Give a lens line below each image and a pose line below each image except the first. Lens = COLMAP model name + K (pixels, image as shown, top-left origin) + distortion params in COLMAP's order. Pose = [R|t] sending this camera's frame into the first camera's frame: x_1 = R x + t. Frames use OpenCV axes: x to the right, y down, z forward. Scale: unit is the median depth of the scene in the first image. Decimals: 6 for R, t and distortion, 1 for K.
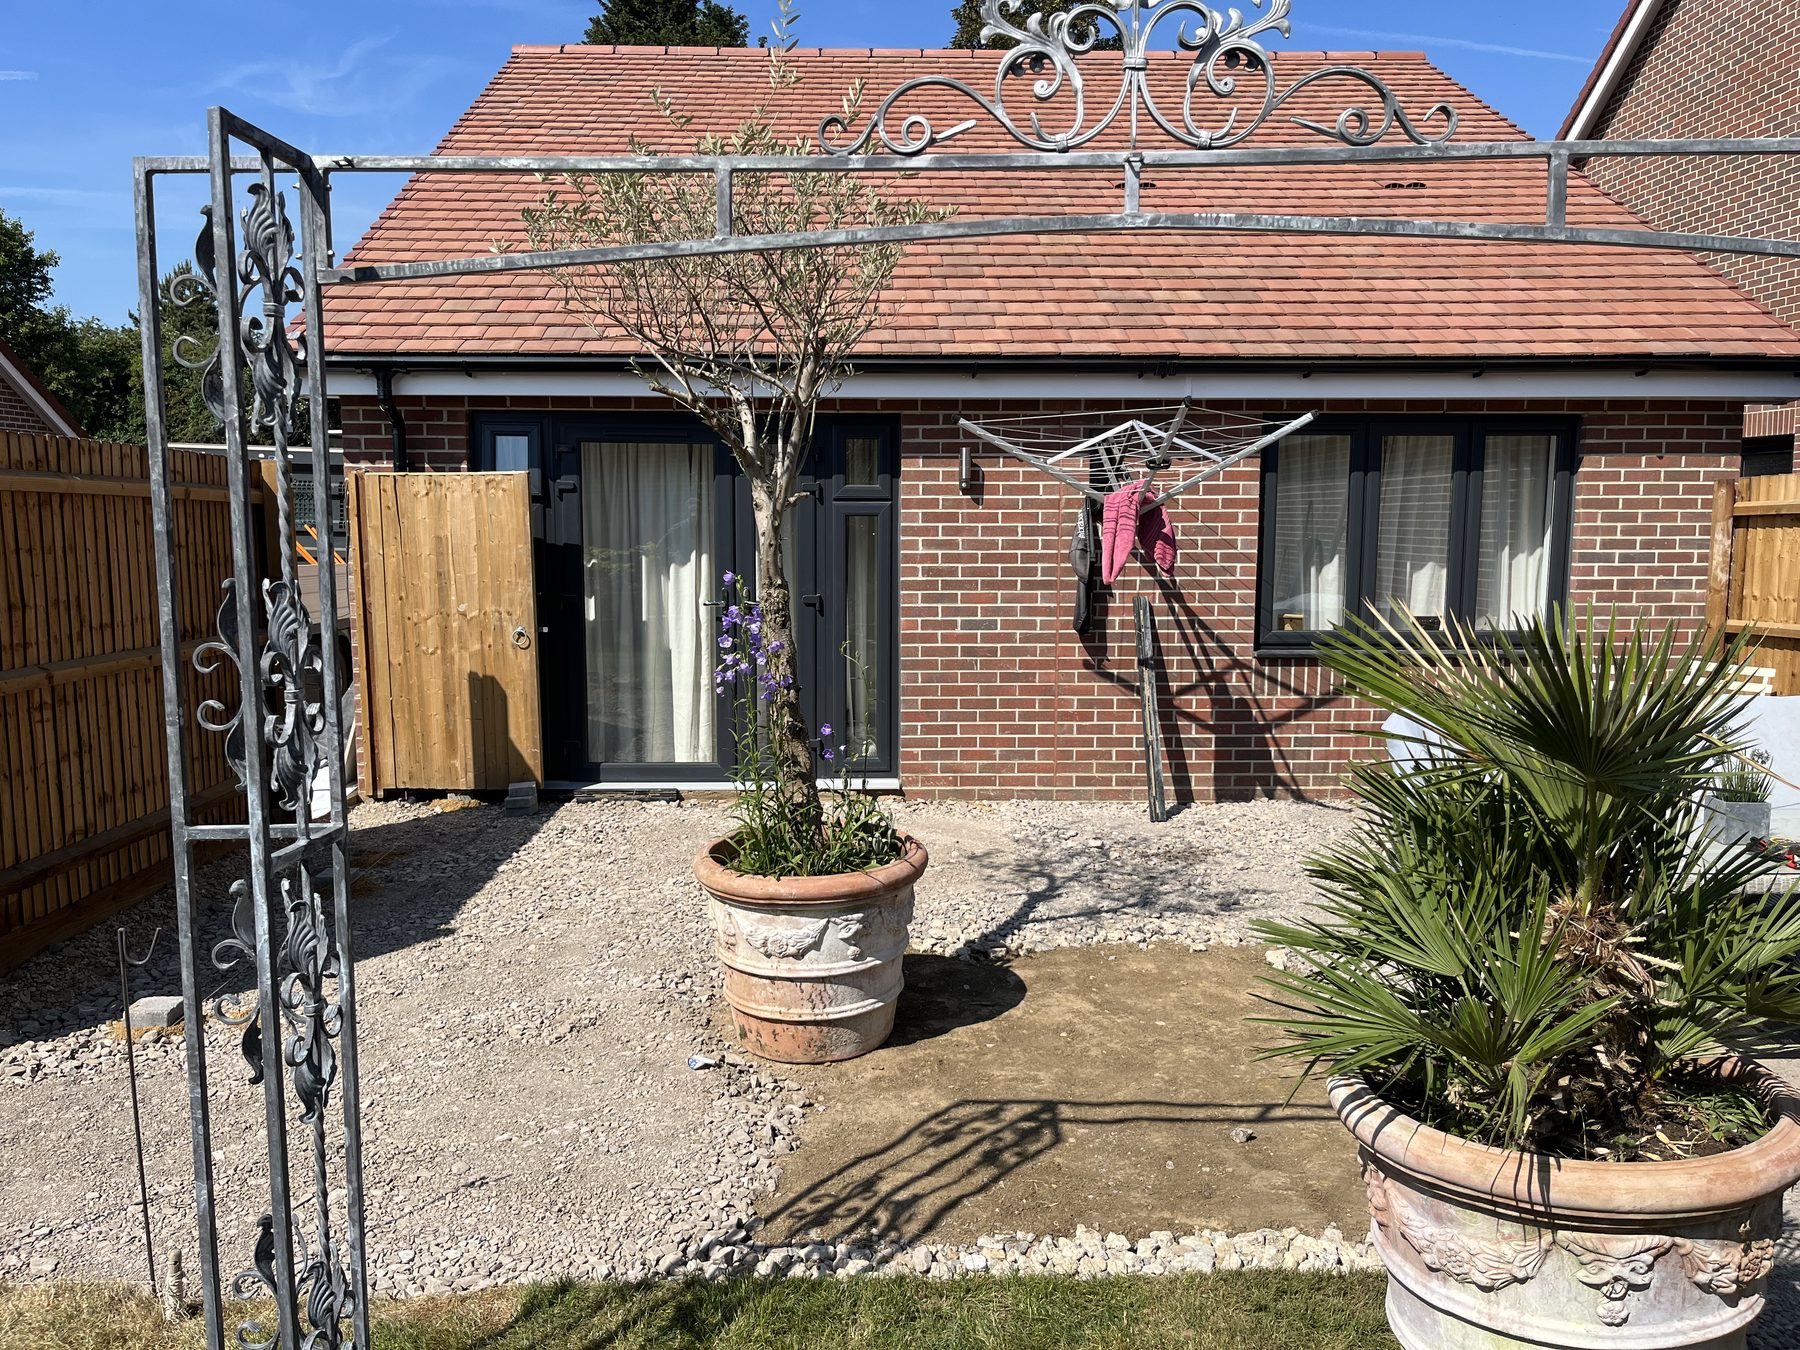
lens RADIAL K [[1383.3, 0, 900.0], [0, 1383.3, 675.0], [0, 0, 1]] dist [0.064078, -0.102973]
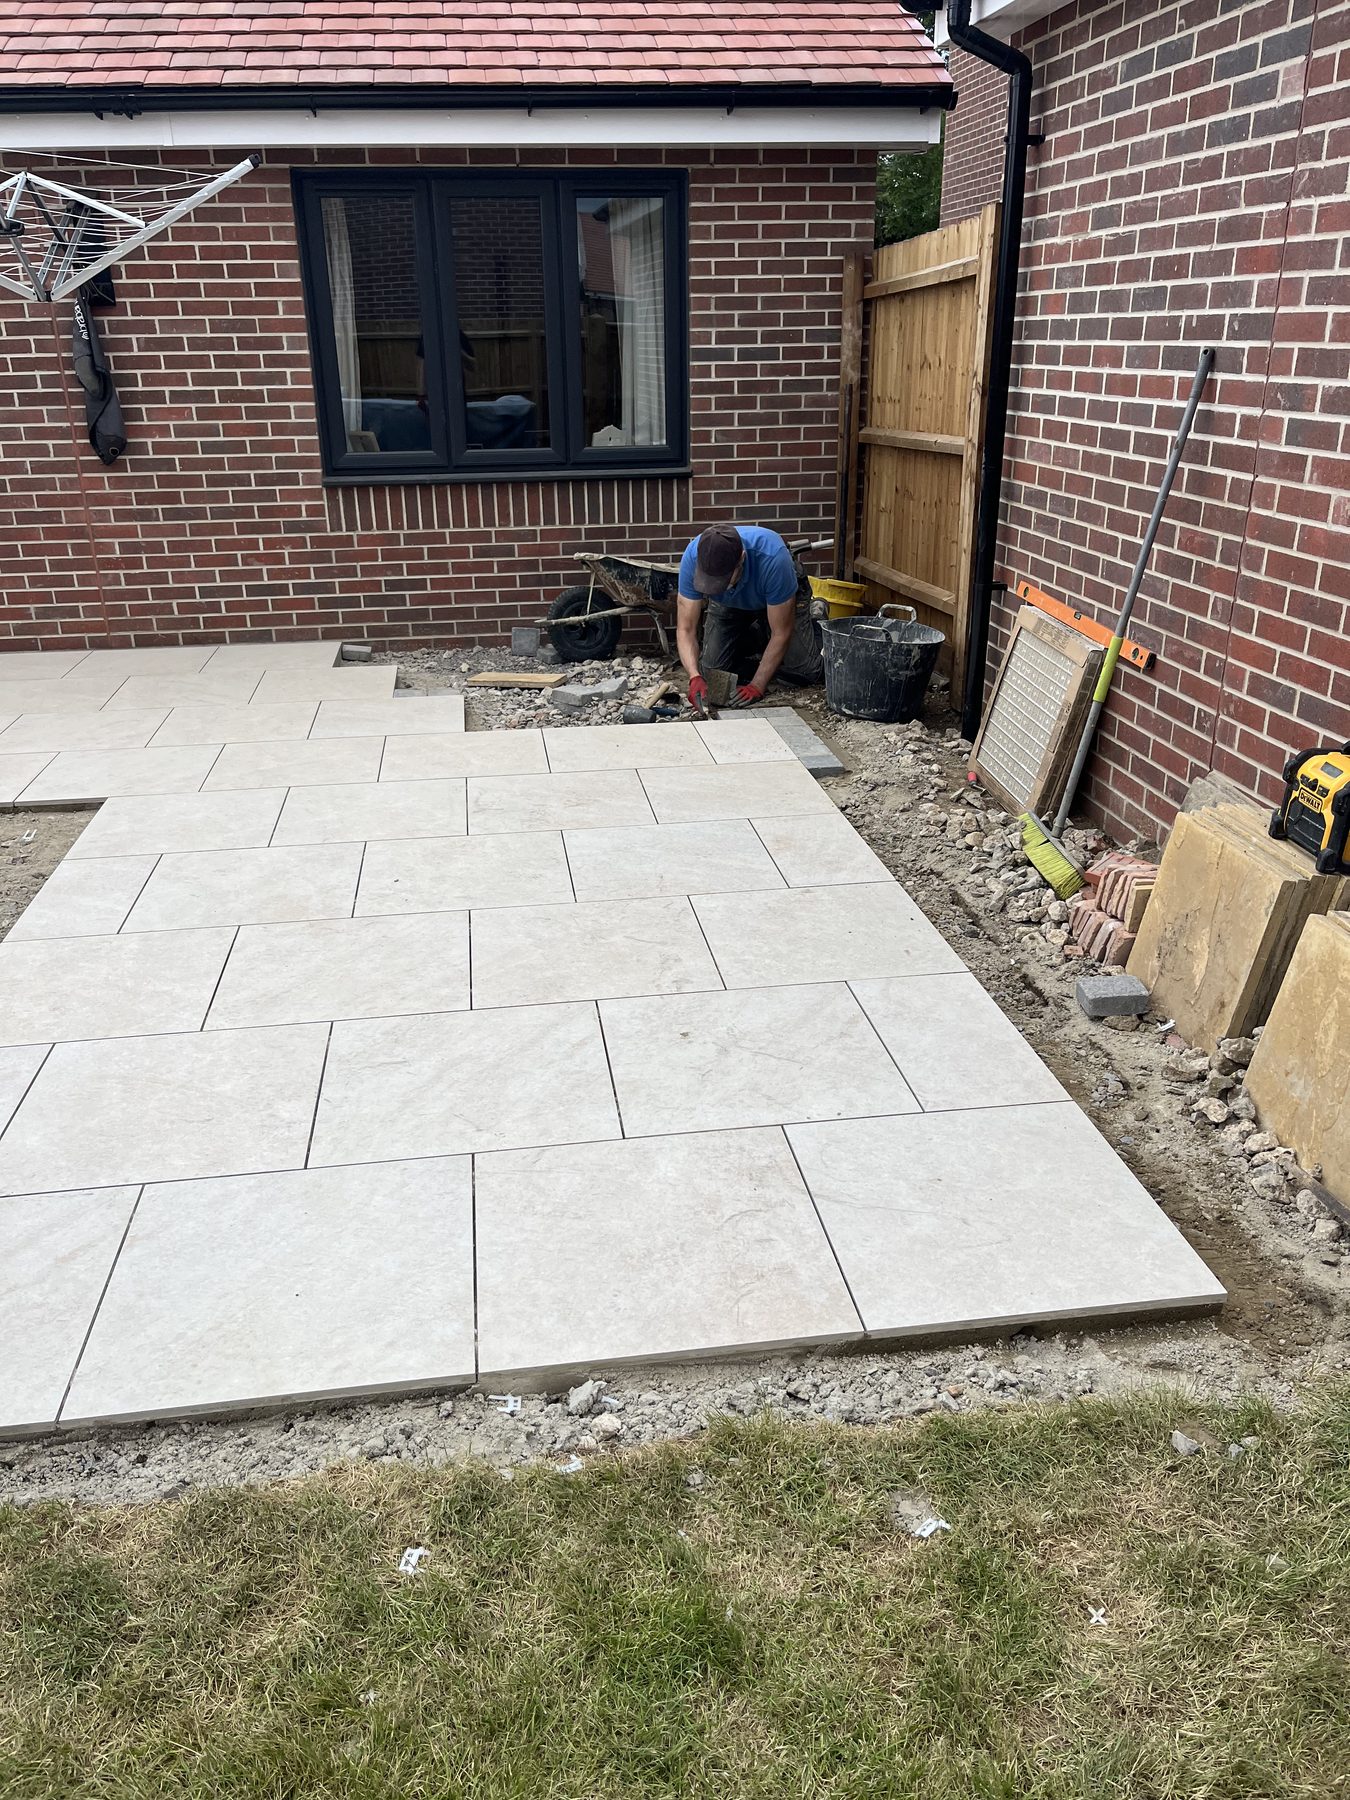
lens RADIAL K [[1358.9, 0, 667.1], [0, 1358.9, 906.4], [0, 0, 1]] dist [0.047456, -0.052316]
pose [[0.993030, -0.059403, 0.101800, 0.367535], [0.029064, 0.960449, 0.276936, 0.009115], [-0.114224, -0.272047, 0.955481, 0.100223]]
